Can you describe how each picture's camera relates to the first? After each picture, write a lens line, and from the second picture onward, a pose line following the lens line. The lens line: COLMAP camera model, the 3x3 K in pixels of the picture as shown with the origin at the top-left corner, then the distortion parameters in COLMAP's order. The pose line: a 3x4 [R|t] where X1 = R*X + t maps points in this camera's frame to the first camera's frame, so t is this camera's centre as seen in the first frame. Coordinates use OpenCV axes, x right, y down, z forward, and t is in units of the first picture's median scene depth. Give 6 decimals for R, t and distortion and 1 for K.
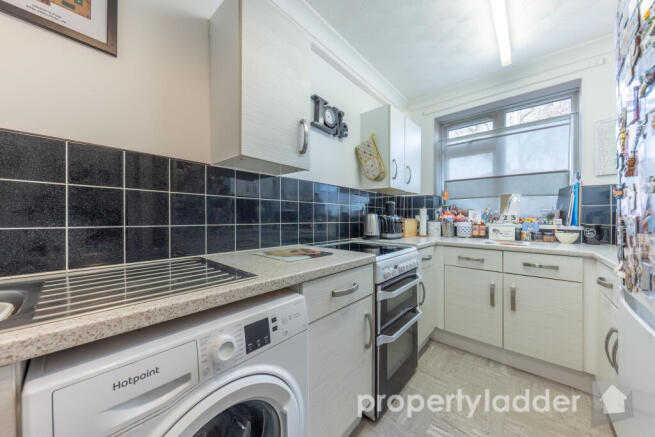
lens RADIAL K [[227.8, 0, 327.2], [0, 227.8, 220.4], [0, 0, 1]] dist [0.006075, -0.001551]
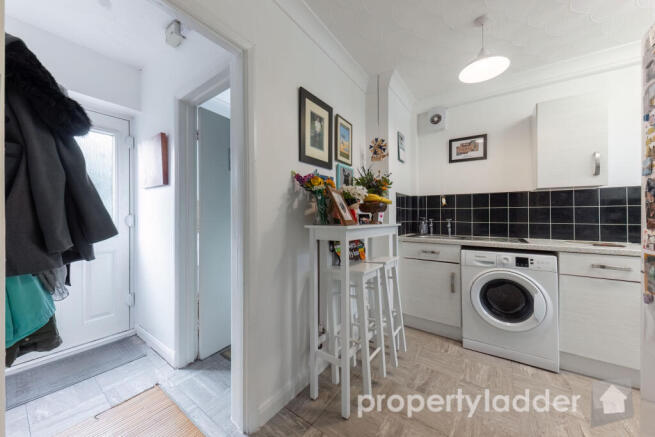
lens RADIAL K [[227.8, 0, 321.6], [0, 227.8, 214.4], [0, 0, 1]] dist [0.006075, -0.001551]
pose [[0.092840, -0.006231, -0.995662, 1.943896], [-0.005331, 0.999963, -0.006755, -0.039369], [0.995667, 0.005935, 0.092803, -1.461880]]
